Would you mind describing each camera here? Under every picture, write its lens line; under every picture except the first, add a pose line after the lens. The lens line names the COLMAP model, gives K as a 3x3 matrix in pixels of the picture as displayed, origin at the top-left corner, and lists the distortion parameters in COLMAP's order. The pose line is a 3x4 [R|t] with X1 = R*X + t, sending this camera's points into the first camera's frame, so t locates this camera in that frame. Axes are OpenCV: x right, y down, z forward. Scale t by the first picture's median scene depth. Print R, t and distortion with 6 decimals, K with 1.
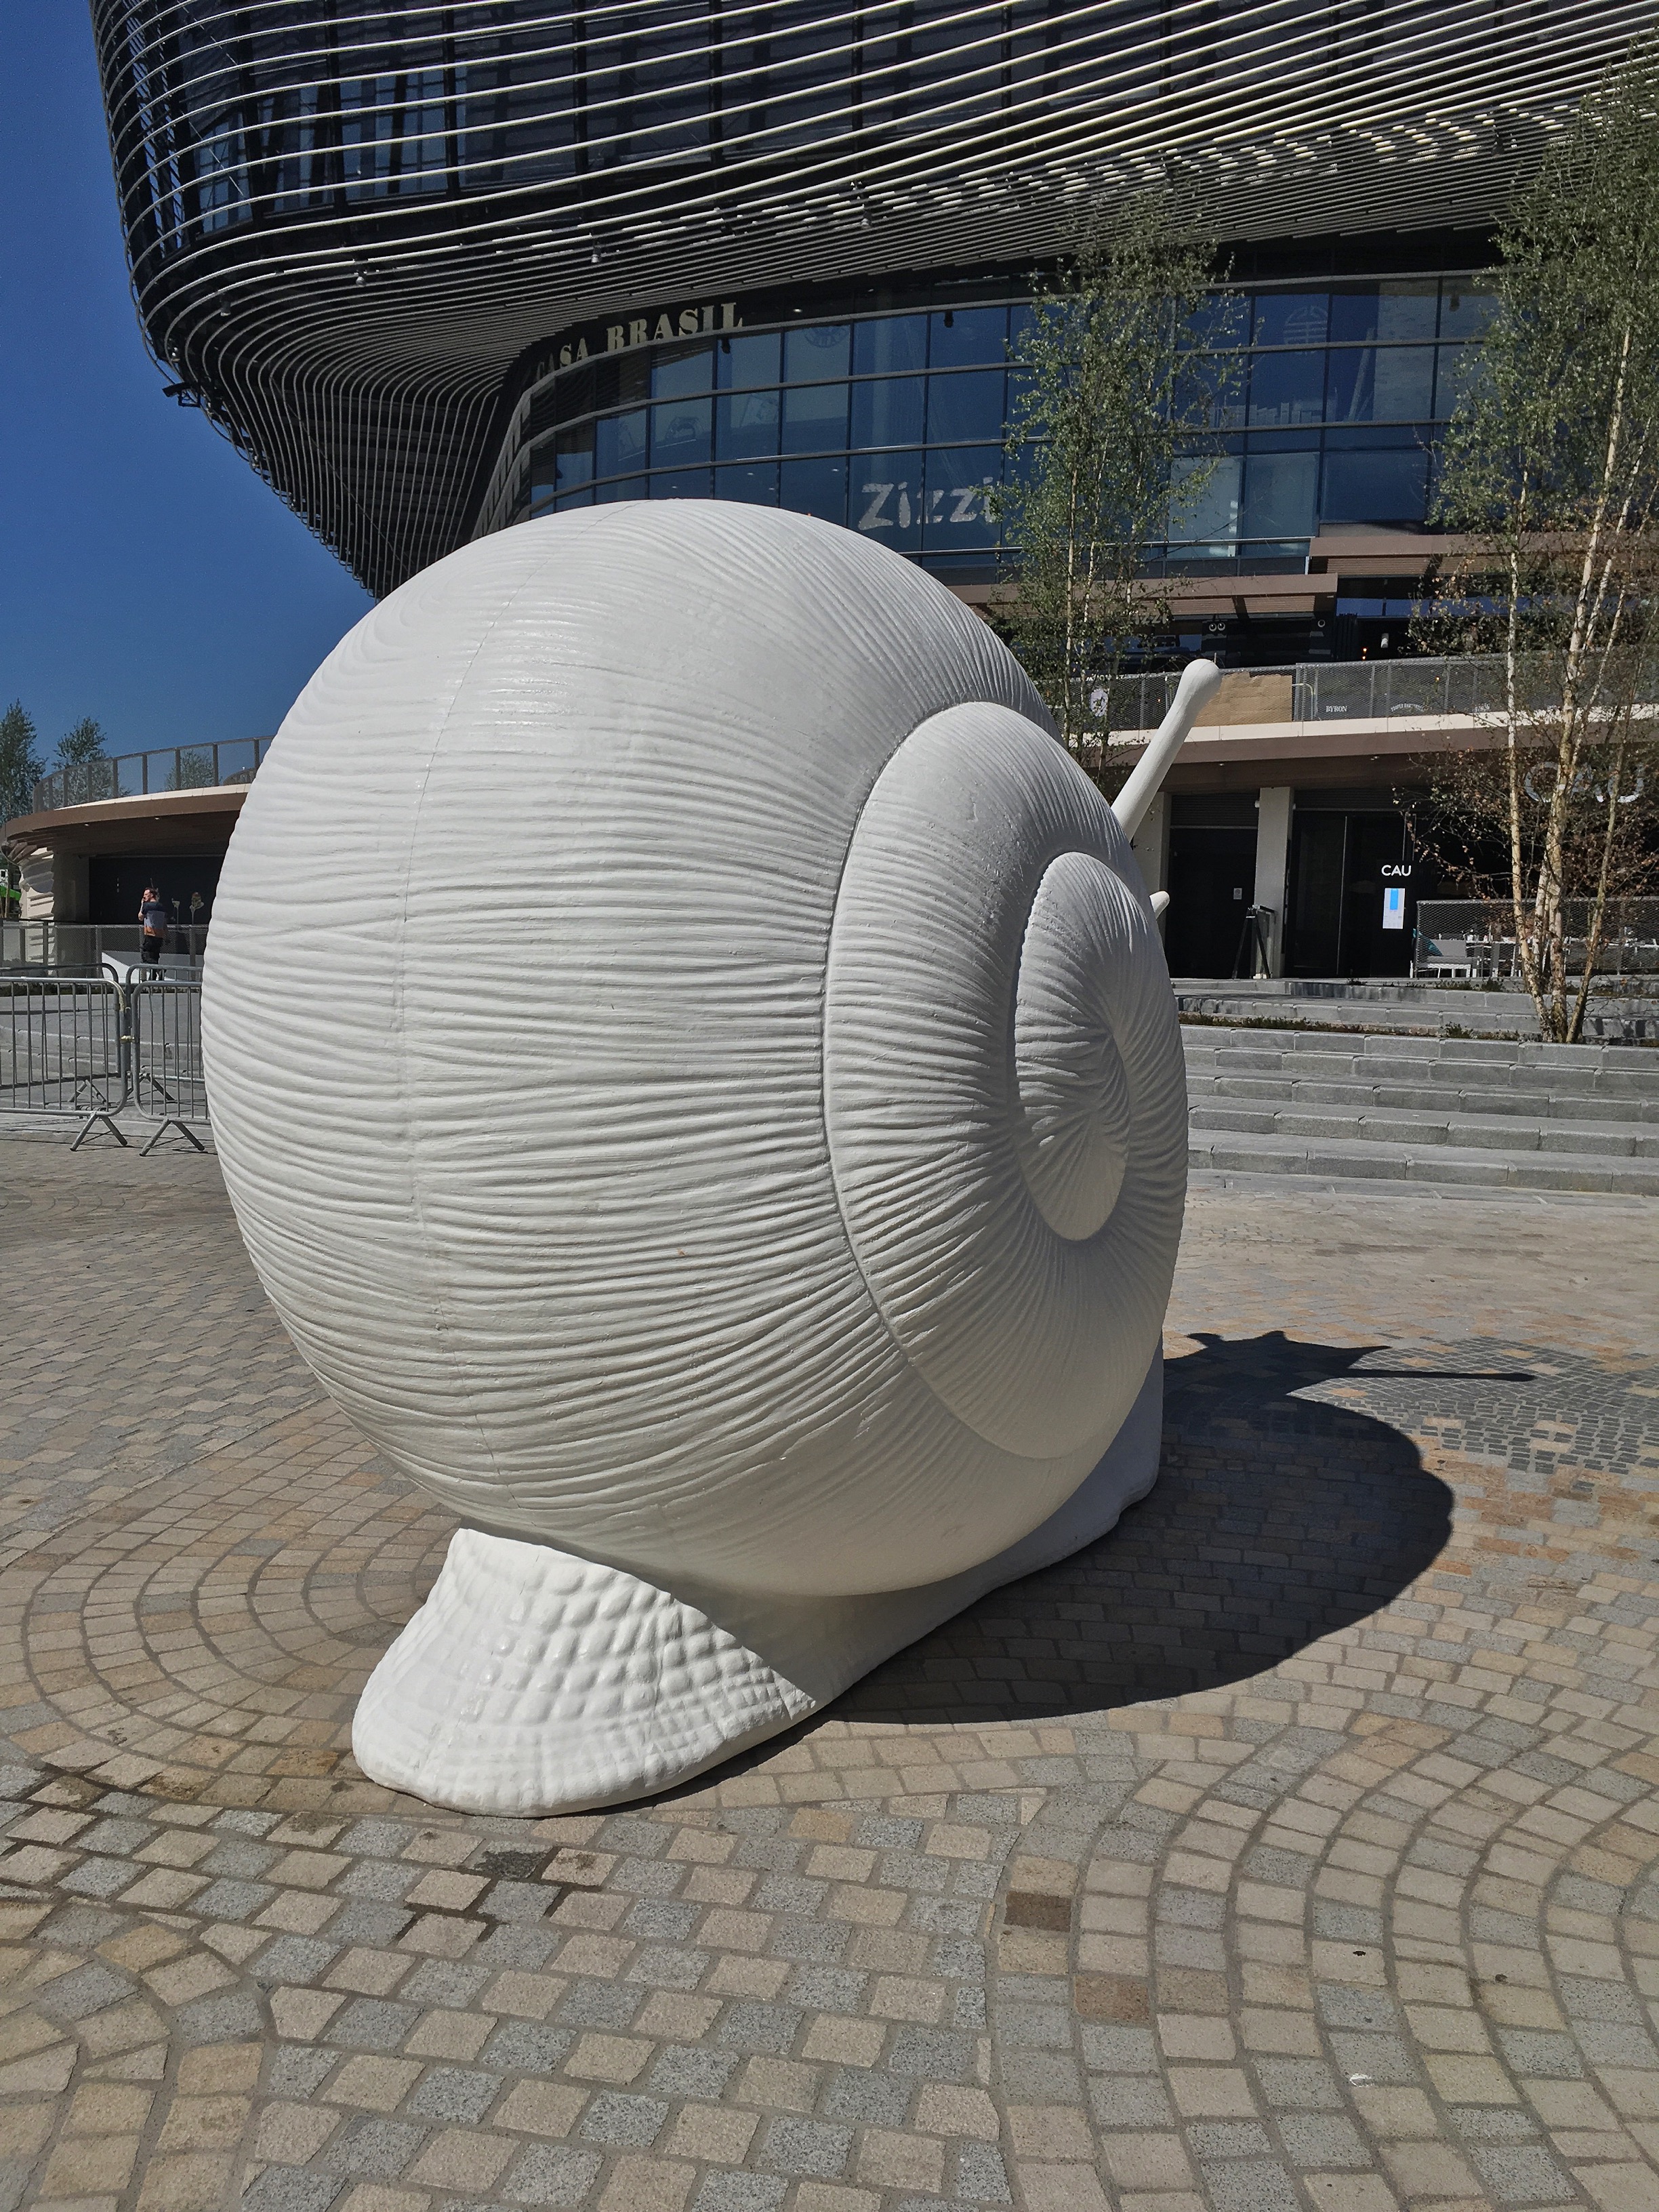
lens RADIAL K [[1894.9, 0, 788.2], [0, 1894.9, 1116.2], [0, 0, 1]] dist [0.070111, -0.085293]
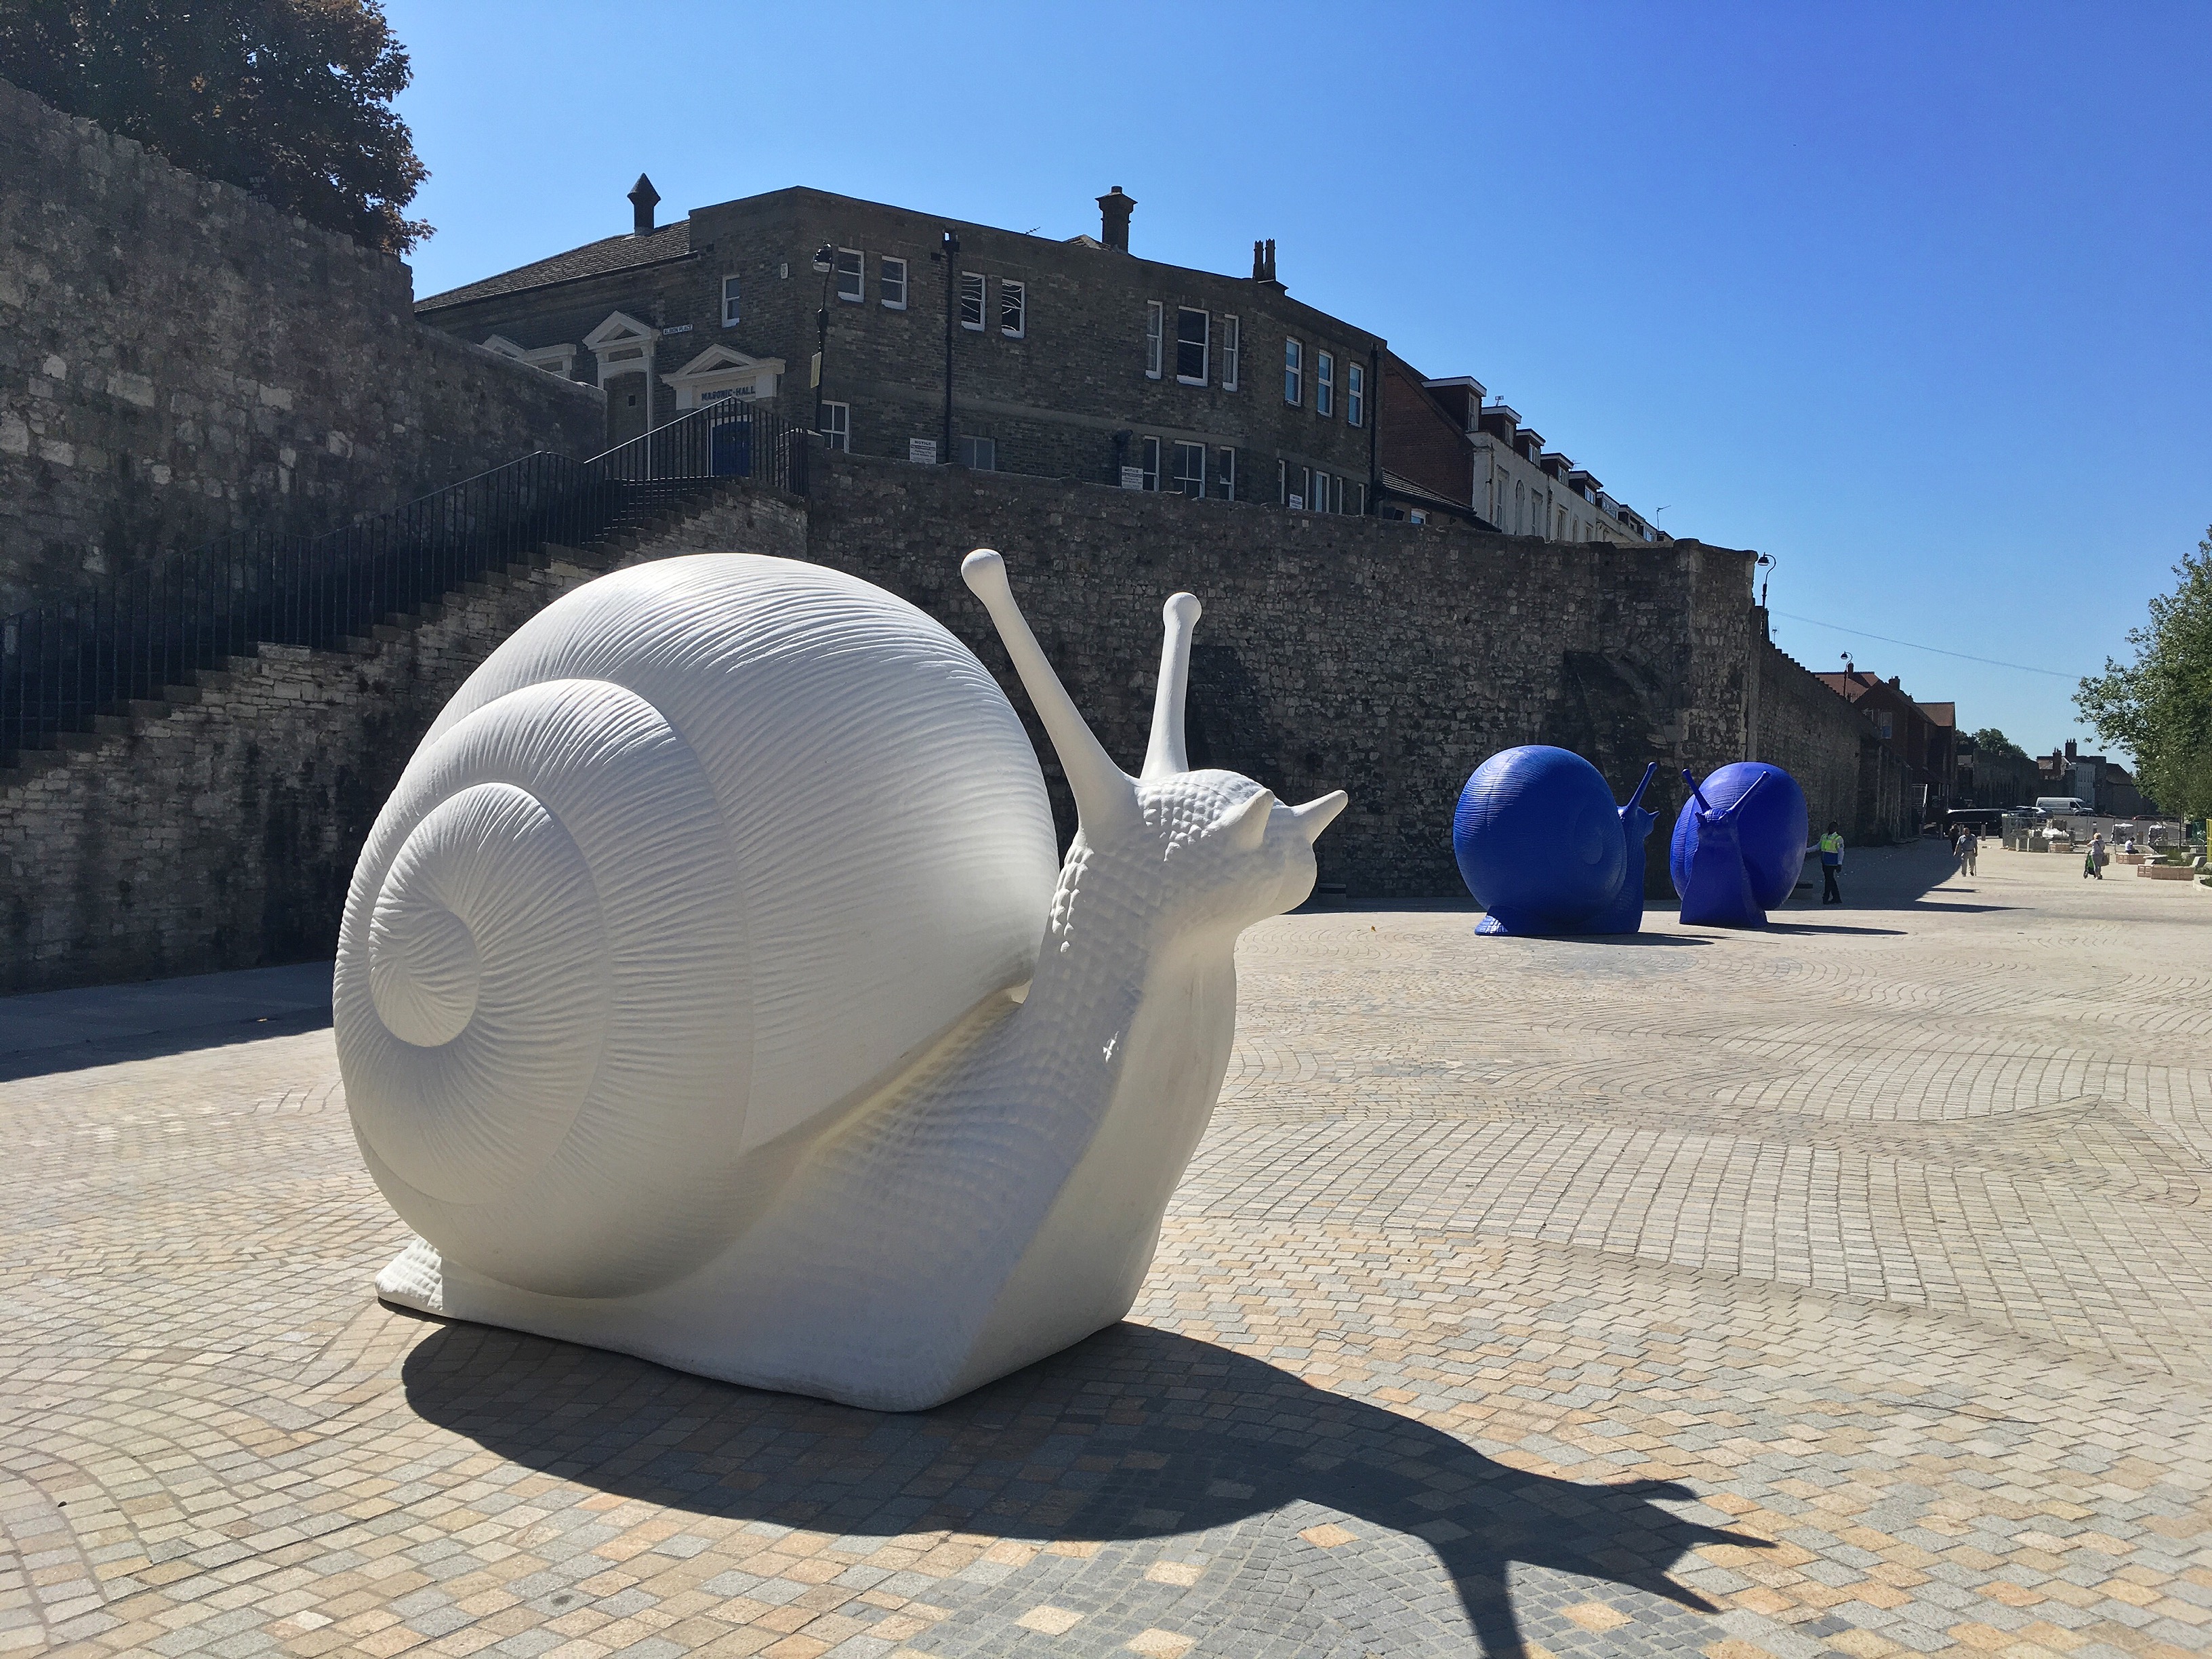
lens RADIAL K [[1894.9, 0, 1109.2], [0, 1894.9, 832.0], [0, 0, 1]] dist [0.070111, -0.085293]
pose [[-0.041143, -0.013495, -0.999062, 1.797698], [-0.099925, 0.994951, -0.009324, -0.155689], [0.994144, 0.099448, -0.042284, 1.753157]]
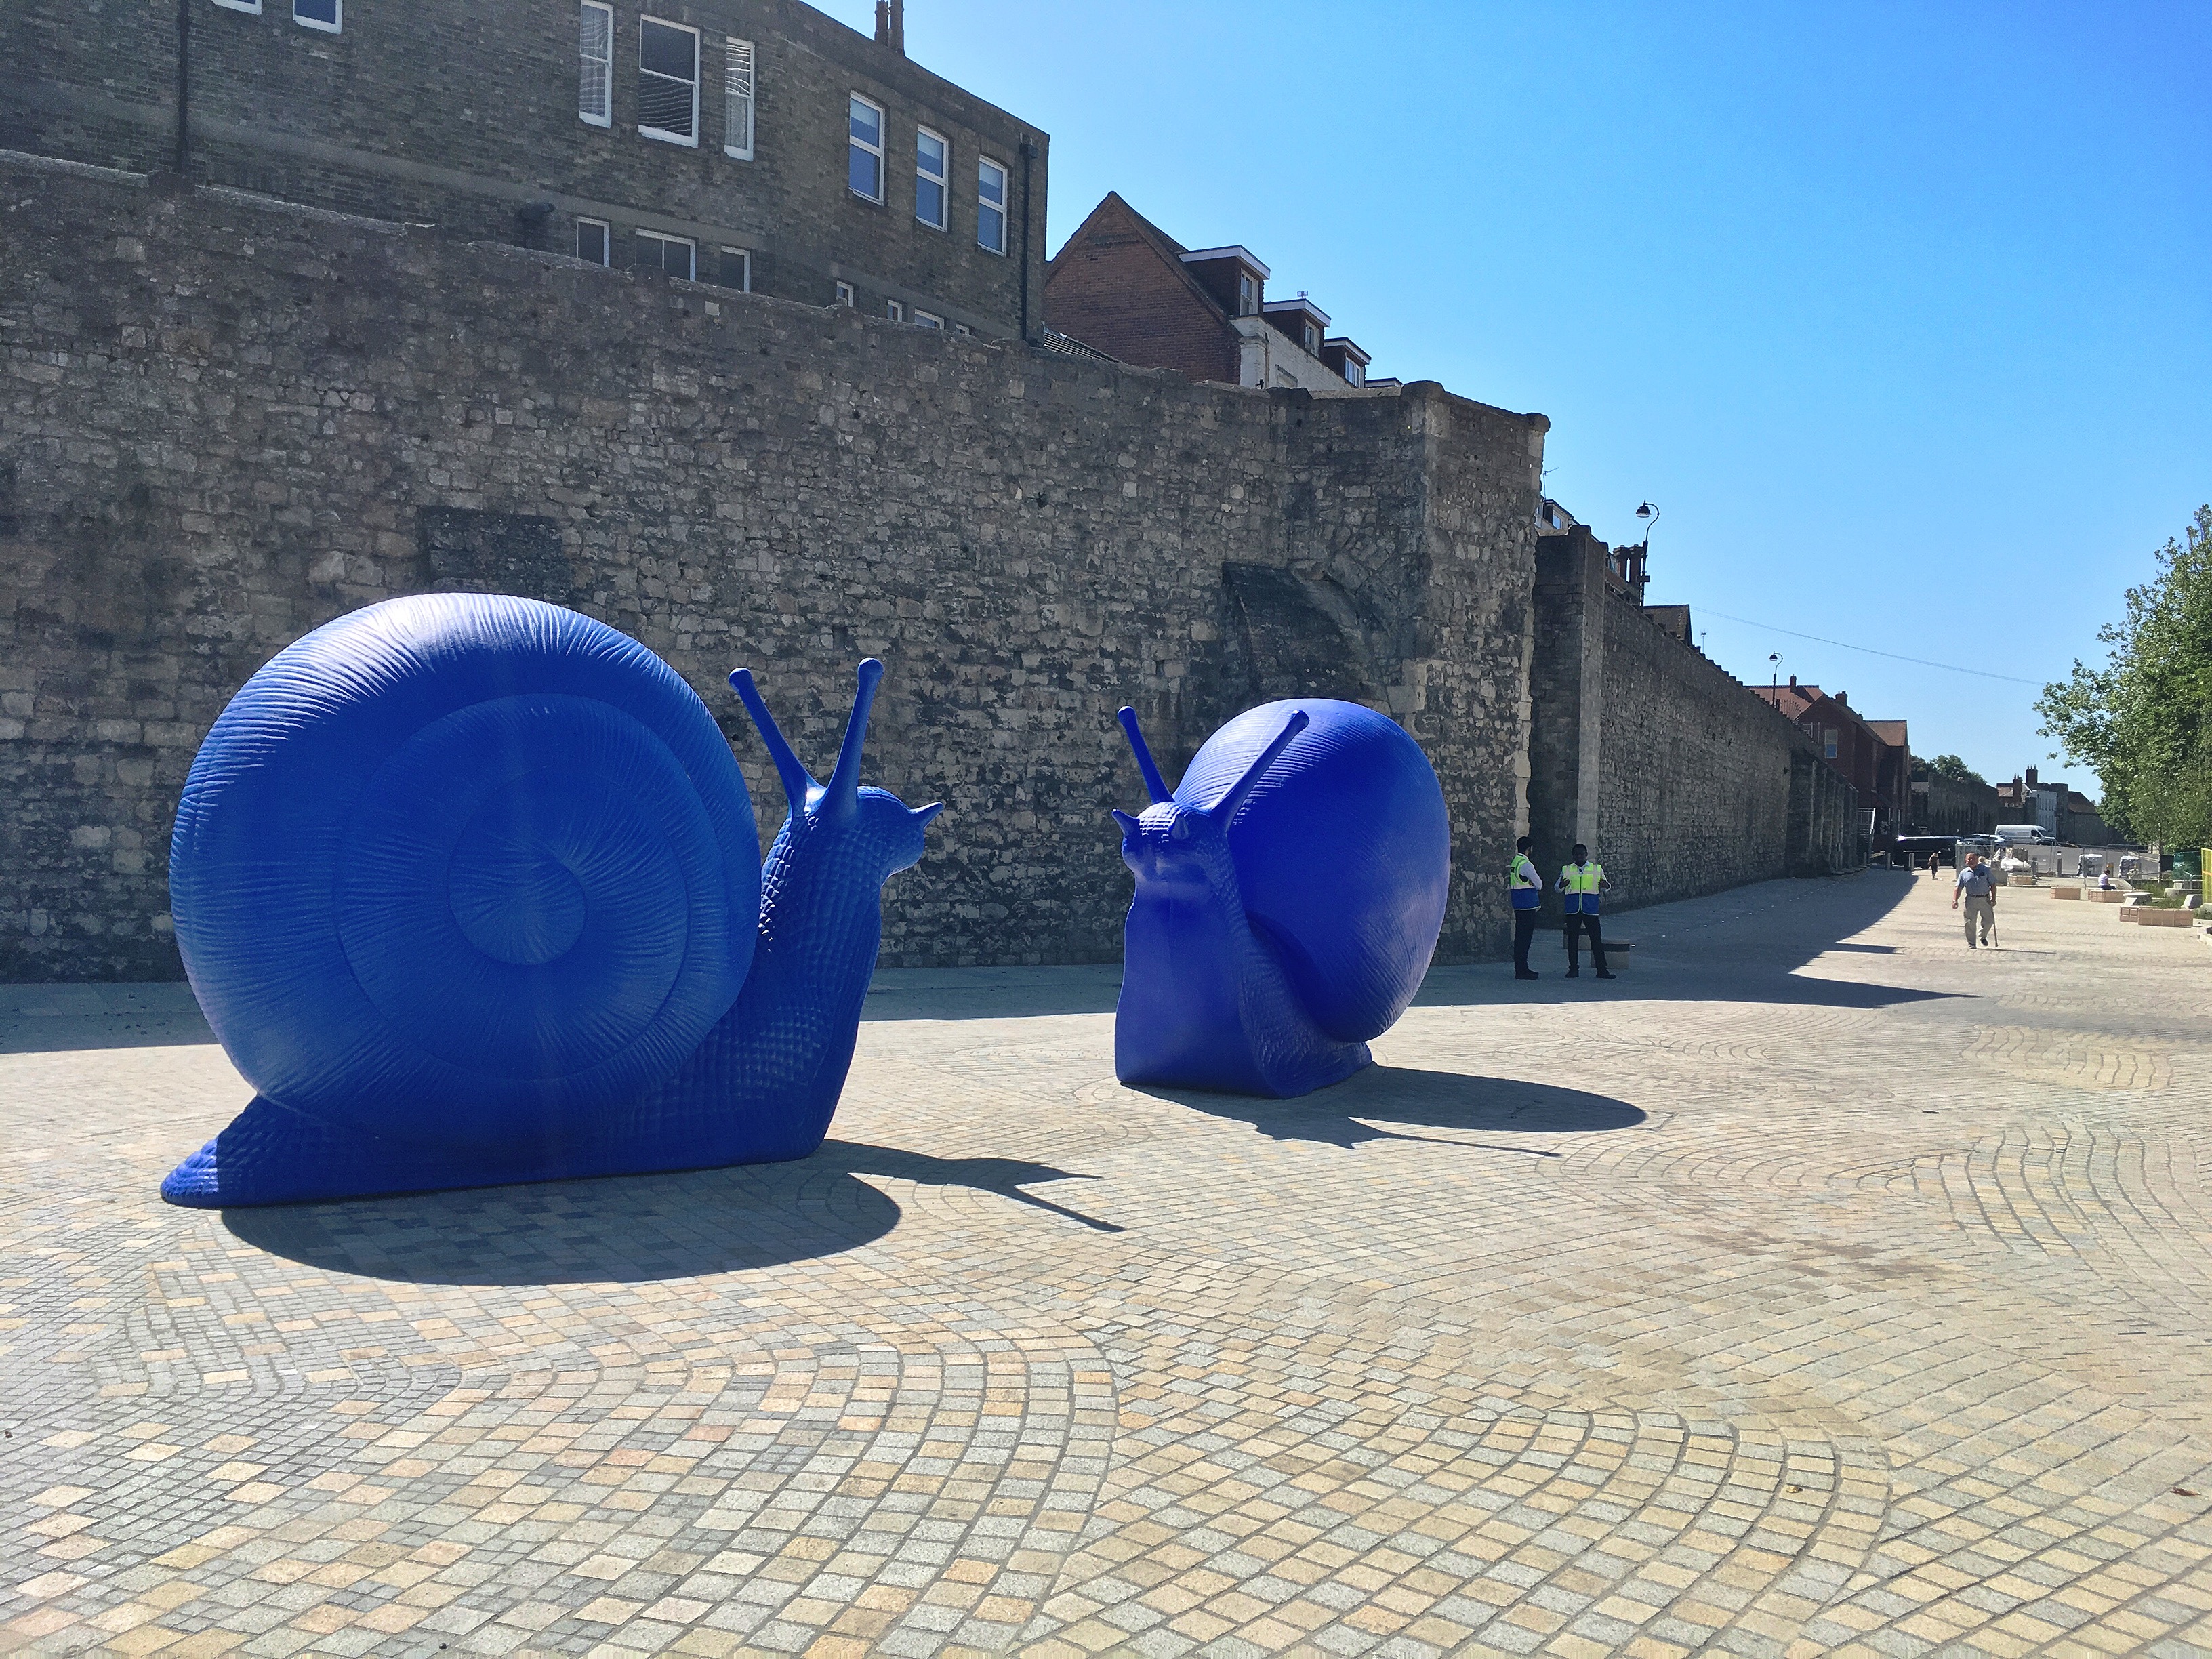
lens RADIAL K [[1894.9, 0, 1115.1], [0, 1894.9, 830.4], [0, 0, 1]] dist [0.070111, -0.085293]
pose [[-0.021795, -0.026603, -0.999408, -2.986369], [-0.107357, 0.993928, -0.024116, -0.439960], [0.993982, 0.106768, -0.024519, 3.857080]]
